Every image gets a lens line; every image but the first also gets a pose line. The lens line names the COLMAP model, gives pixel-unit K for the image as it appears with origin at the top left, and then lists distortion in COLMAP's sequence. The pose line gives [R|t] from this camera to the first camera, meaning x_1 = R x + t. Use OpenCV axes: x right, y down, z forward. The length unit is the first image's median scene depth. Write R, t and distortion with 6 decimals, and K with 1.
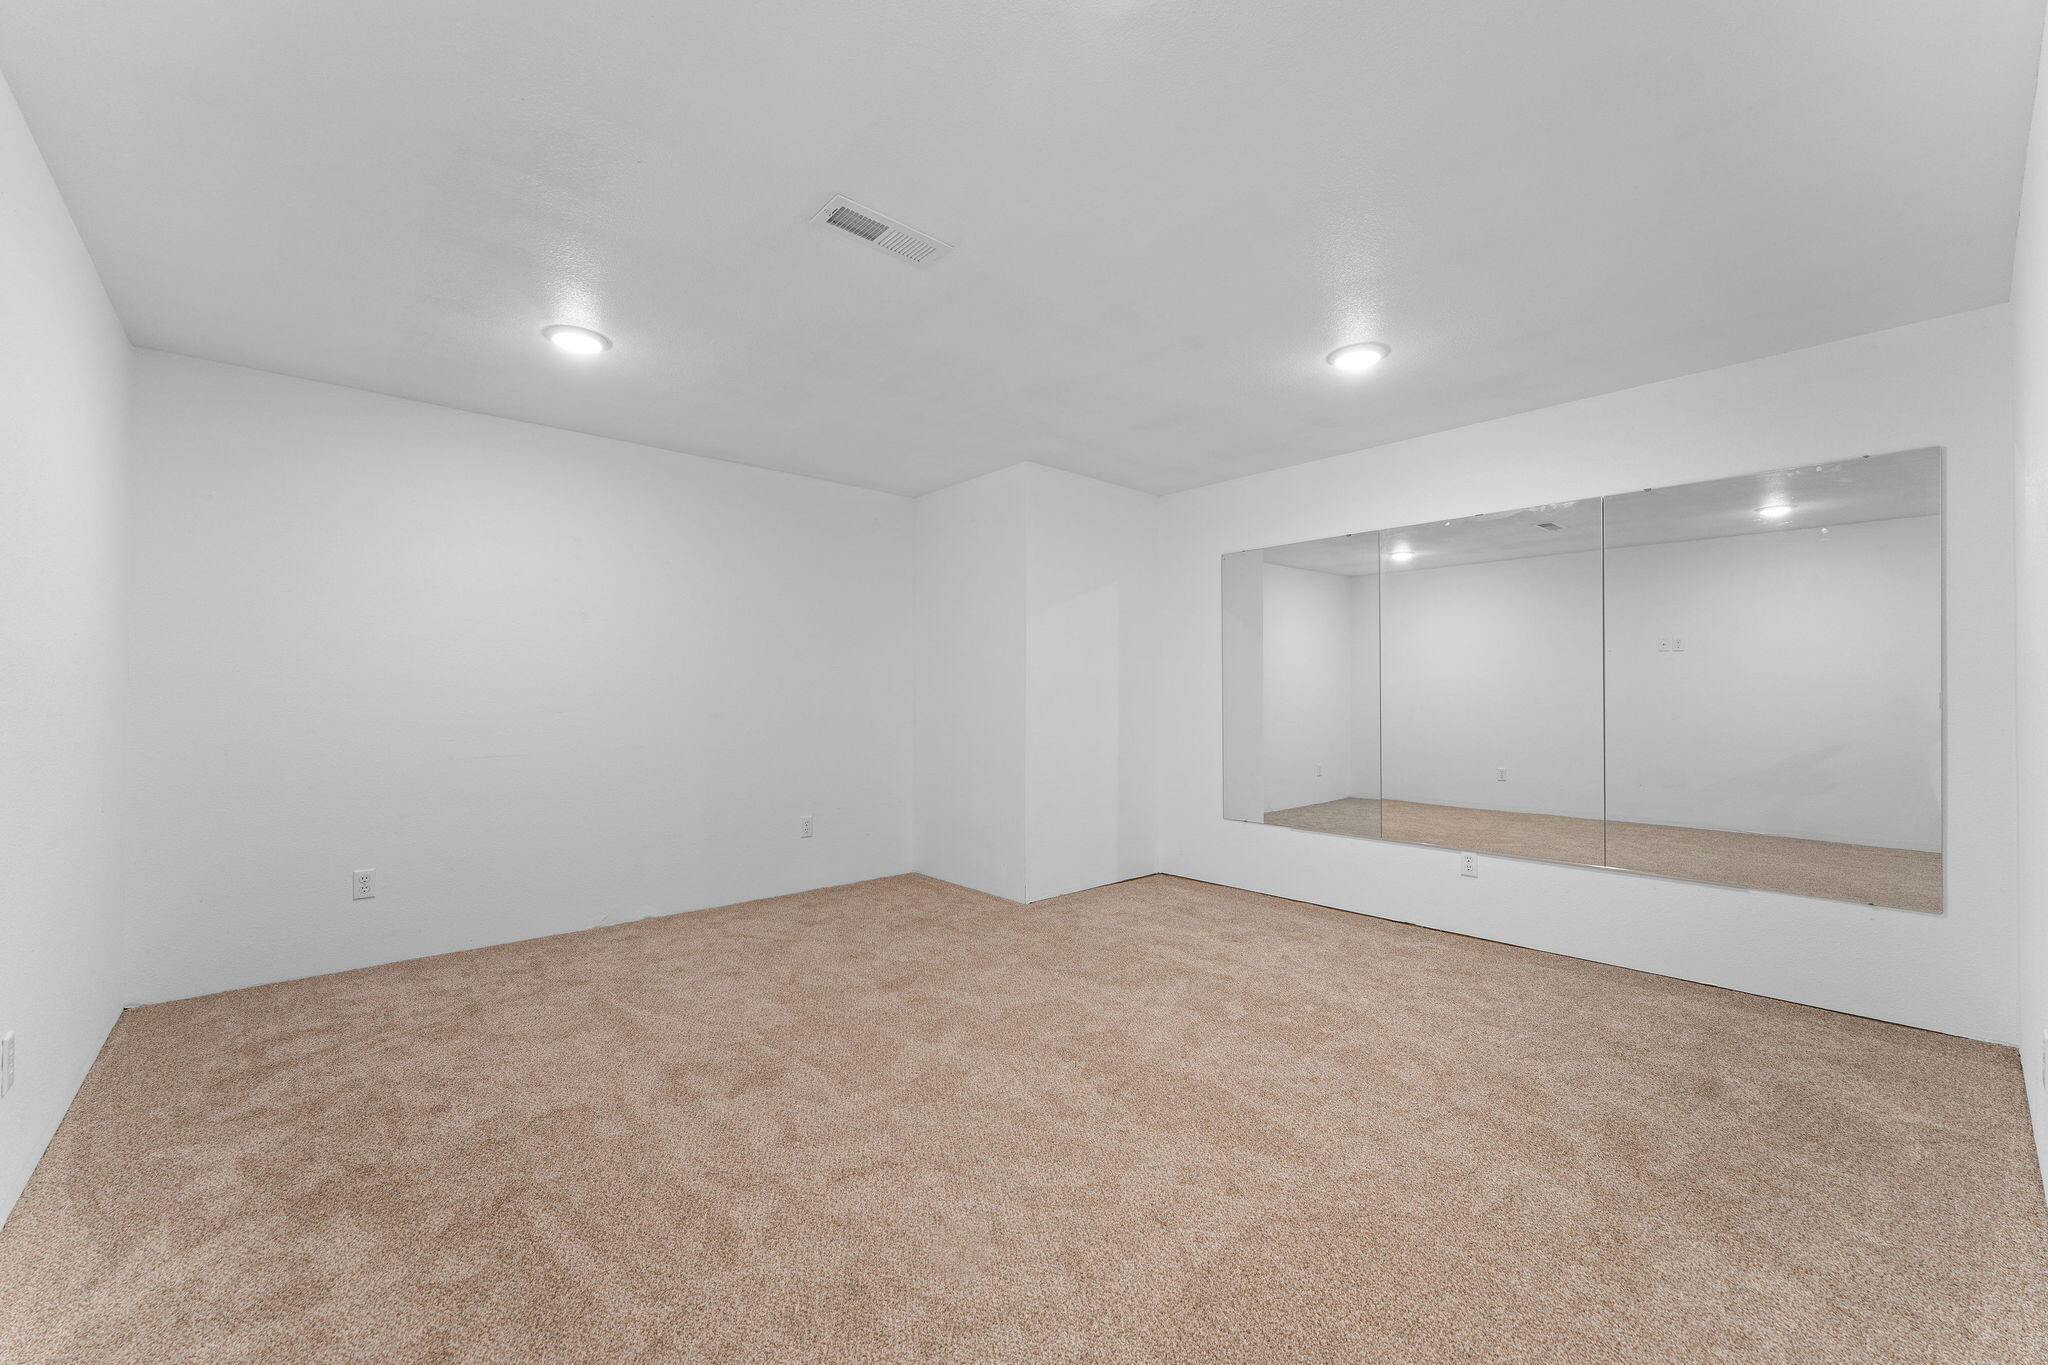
lens RADIAL K [[813.3, 0, 1019.1], [0, 813.3, 687.7], [0, 0, 1]] dist [0.000796, -0.000388]
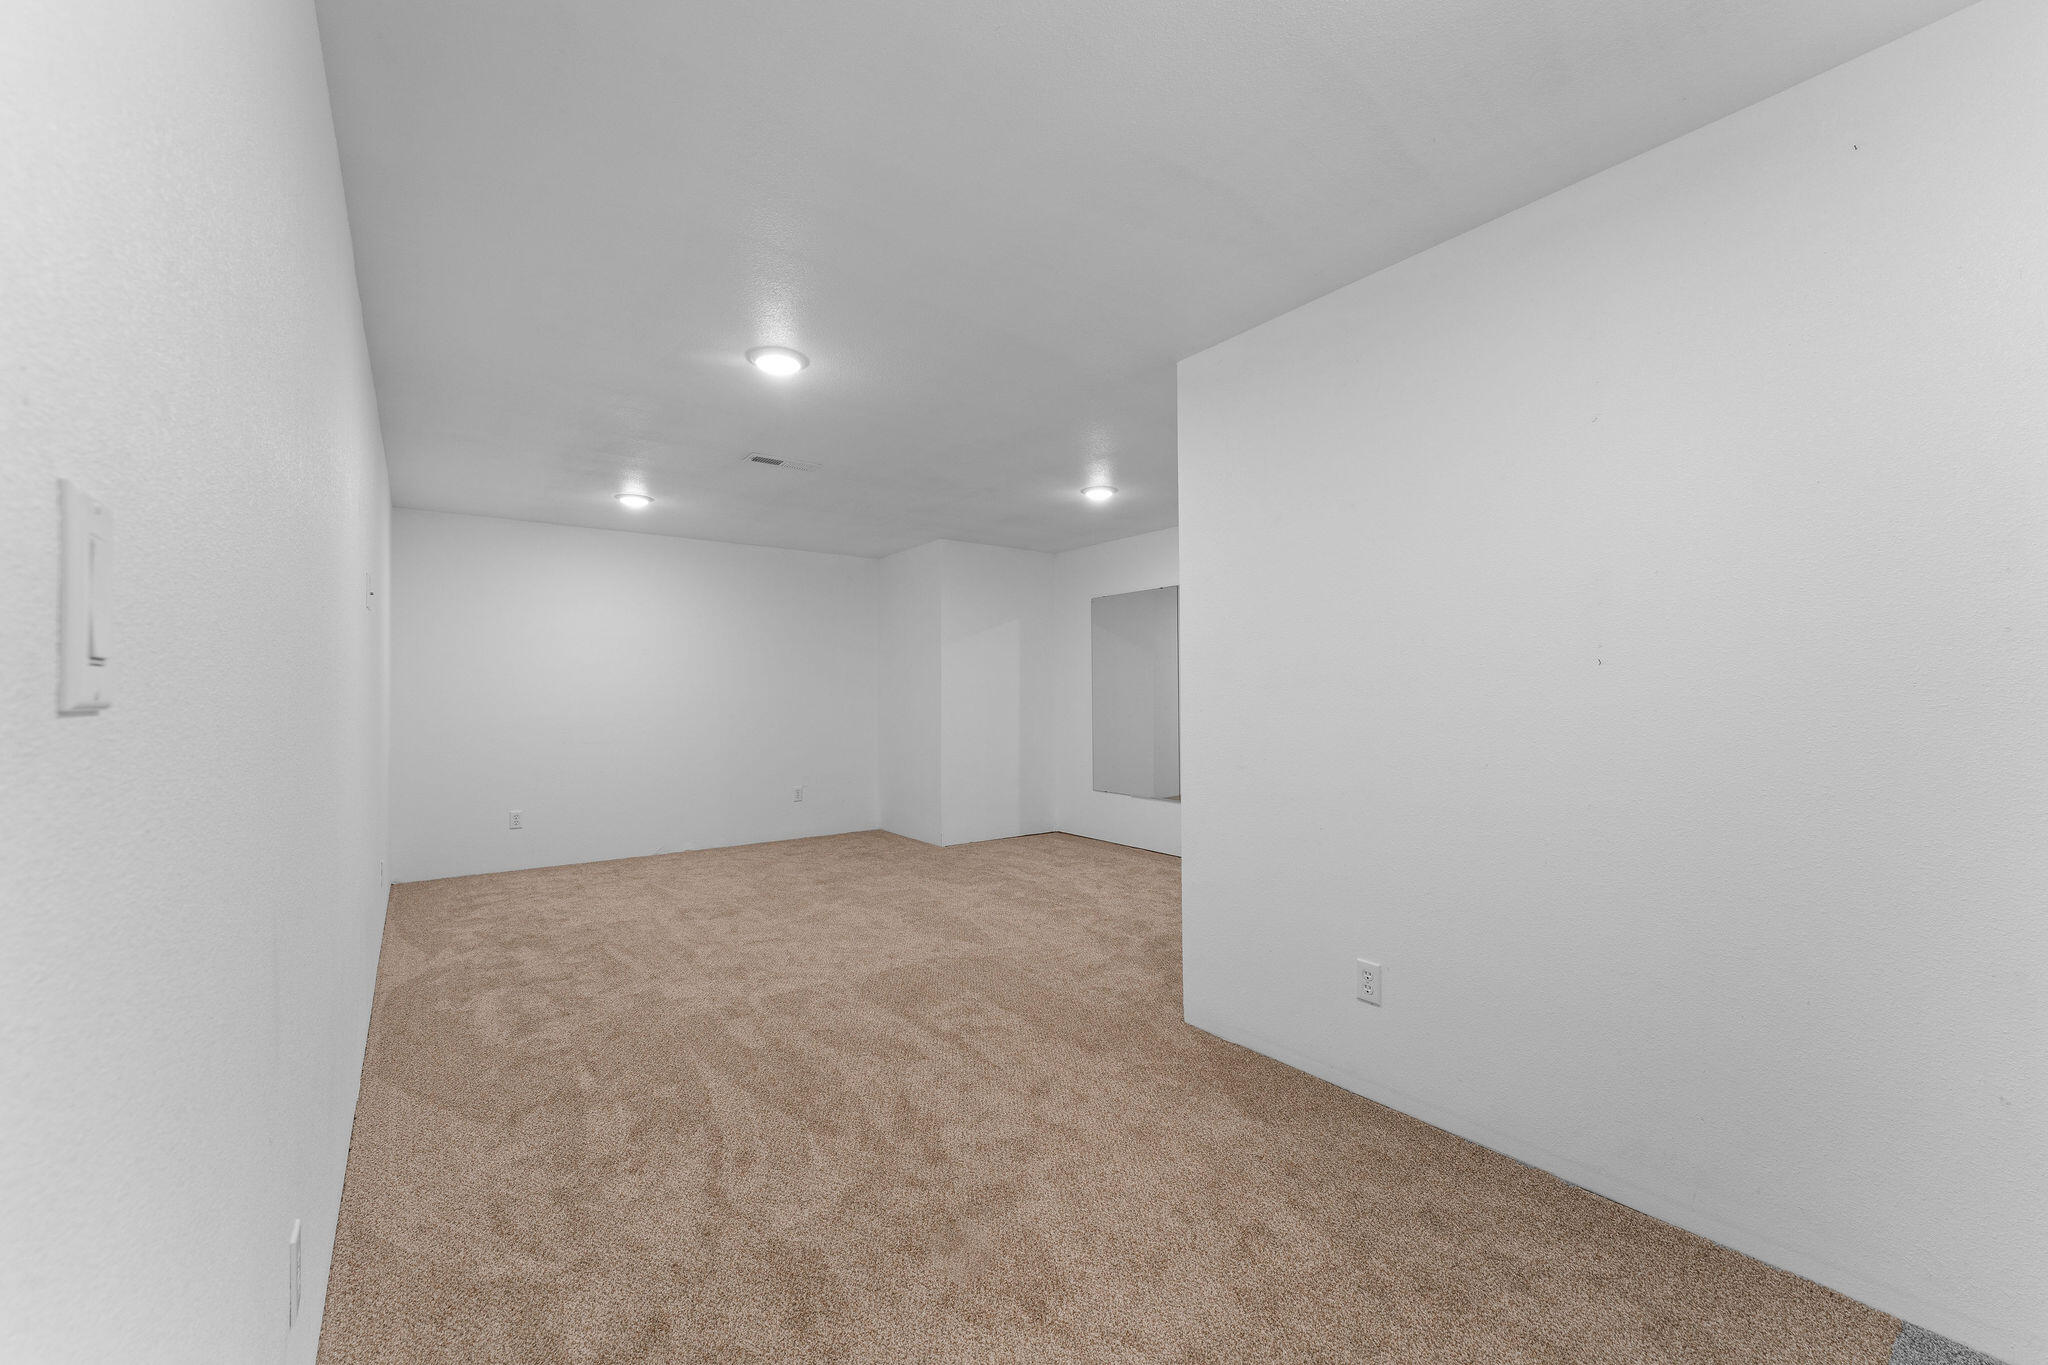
lens RADIAL K [[813.3, 0, 1028.3], [0, 813.3, 685.8], [0, 0, 1]] dist [0.000796, -0.000388]
pose [[0.996605, -0.005474, -0.082150, 0.425503], [0.005340, 0.999984, -0.001858, -0.025131], [0.082159, 0.001413, 0.996618, -0.647604]]
